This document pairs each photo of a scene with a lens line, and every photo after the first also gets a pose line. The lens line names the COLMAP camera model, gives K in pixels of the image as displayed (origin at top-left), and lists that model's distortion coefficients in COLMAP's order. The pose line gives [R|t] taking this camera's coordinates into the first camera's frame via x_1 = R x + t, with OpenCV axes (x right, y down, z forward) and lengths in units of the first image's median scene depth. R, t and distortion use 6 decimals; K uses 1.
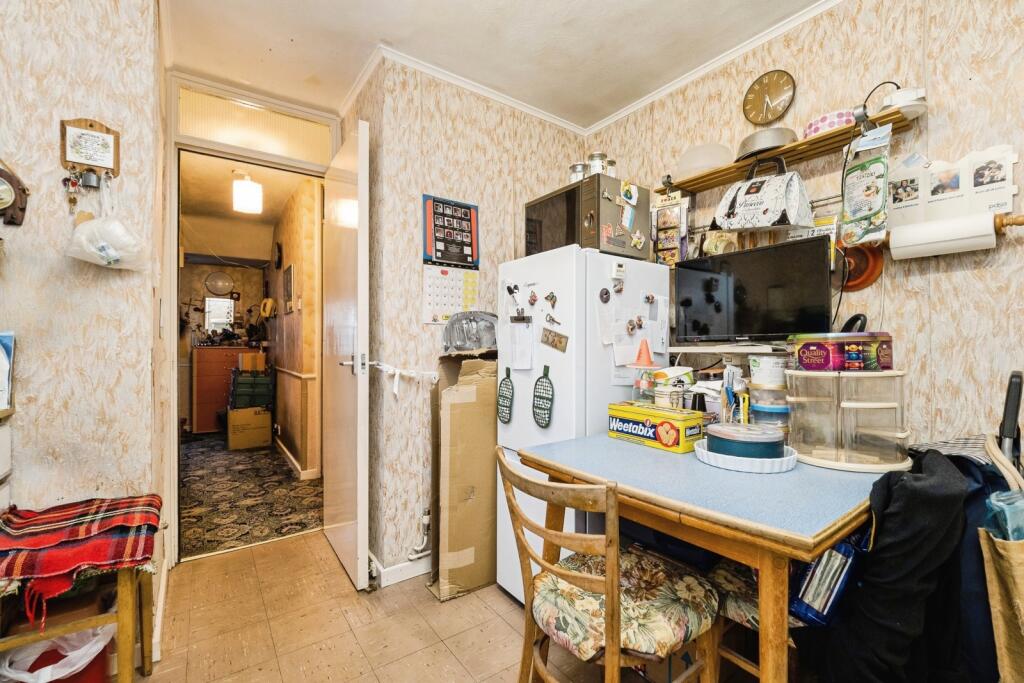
lens RADIAL K [[432.3, 0, 515.0], [0, 432.3, 340.9], [0, 0, 1]] dist [-0.000467, -0.000967]
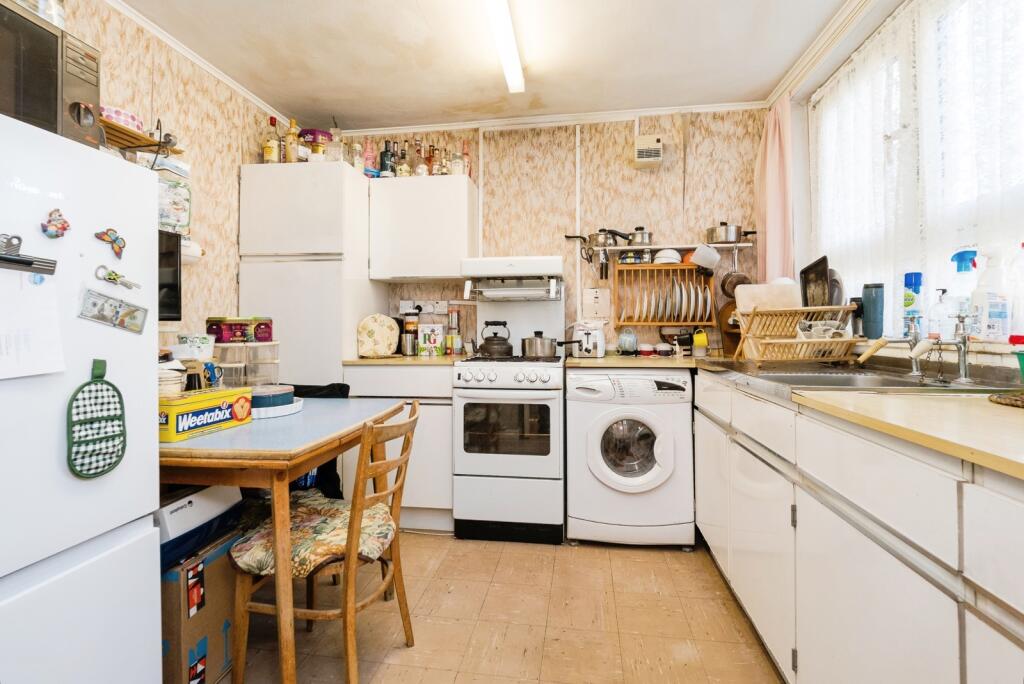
lens RADIAL K [[432.3, 0, 511.2], [0, 432.3, 331.8], [0, 0, 1]] dist [-0.000467, -0.000967]
pose [[-0.698343, -0.002114, 0.715760, -0.209252], [0.002034, 0.999986, 0.004938, 0.006266], [-0.715760, 0.004905, -0.698329, 0.310269]]
